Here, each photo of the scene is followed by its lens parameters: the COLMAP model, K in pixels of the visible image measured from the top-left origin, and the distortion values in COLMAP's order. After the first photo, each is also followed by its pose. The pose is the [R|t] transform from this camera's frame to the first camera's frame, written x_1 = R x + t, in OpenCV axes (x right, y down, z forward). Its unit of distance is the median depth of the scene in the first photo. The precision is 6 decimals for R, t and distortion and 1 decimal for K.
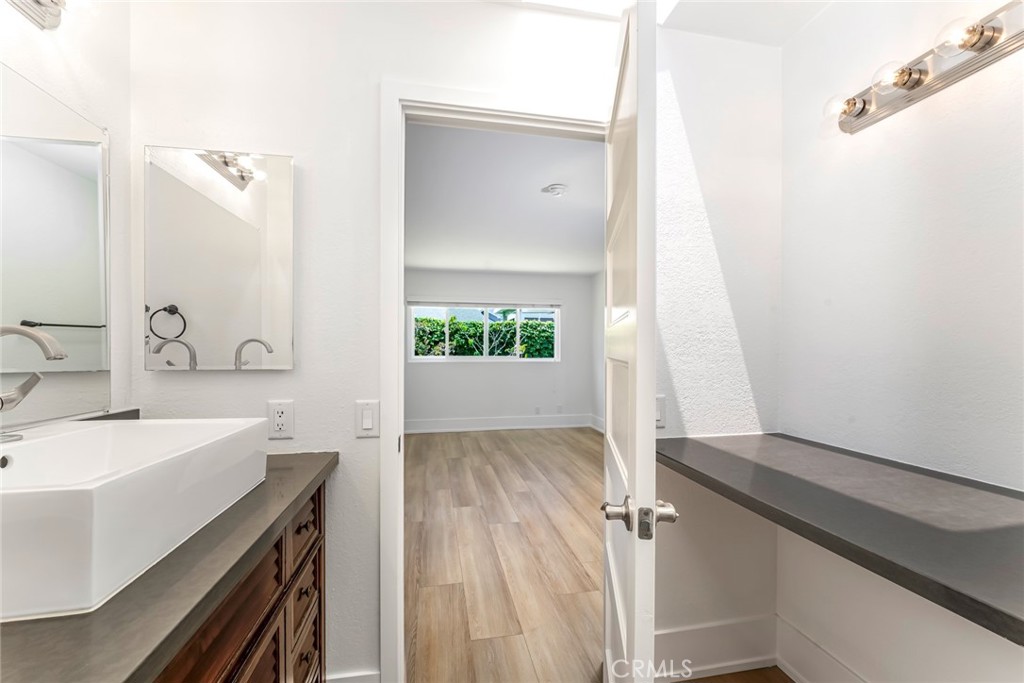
lens RADIAL K [[415.8, 0, 521.3], [0, 415.8, 347.6], [0, 0, 1]] dist [-0.006352, 0.000089]
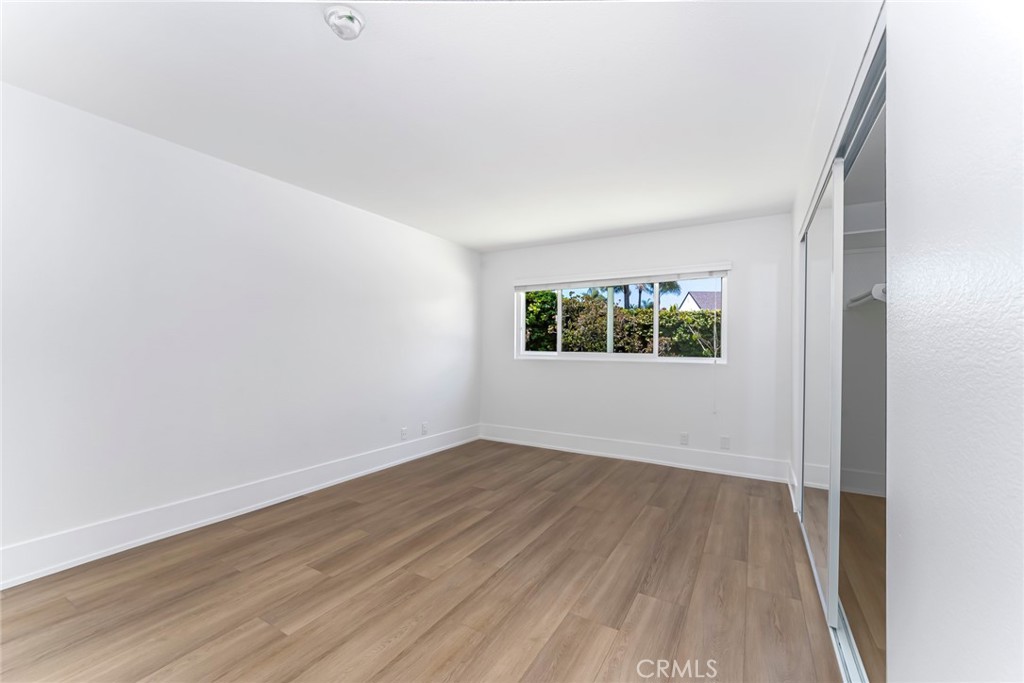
lens RADIAL K [[415.8, 0, 512.0], [0, 415.8, 343.5], [0, 0, 1]] dist [-0.006352, 0.000089]
pose [[0.739716, 0.000693, -0.672919, 0.378583], [-0.006601, 0.999959, -0.006227, 0.014335], [0.672887, 0.009048, 0.739690, 0.495216]]
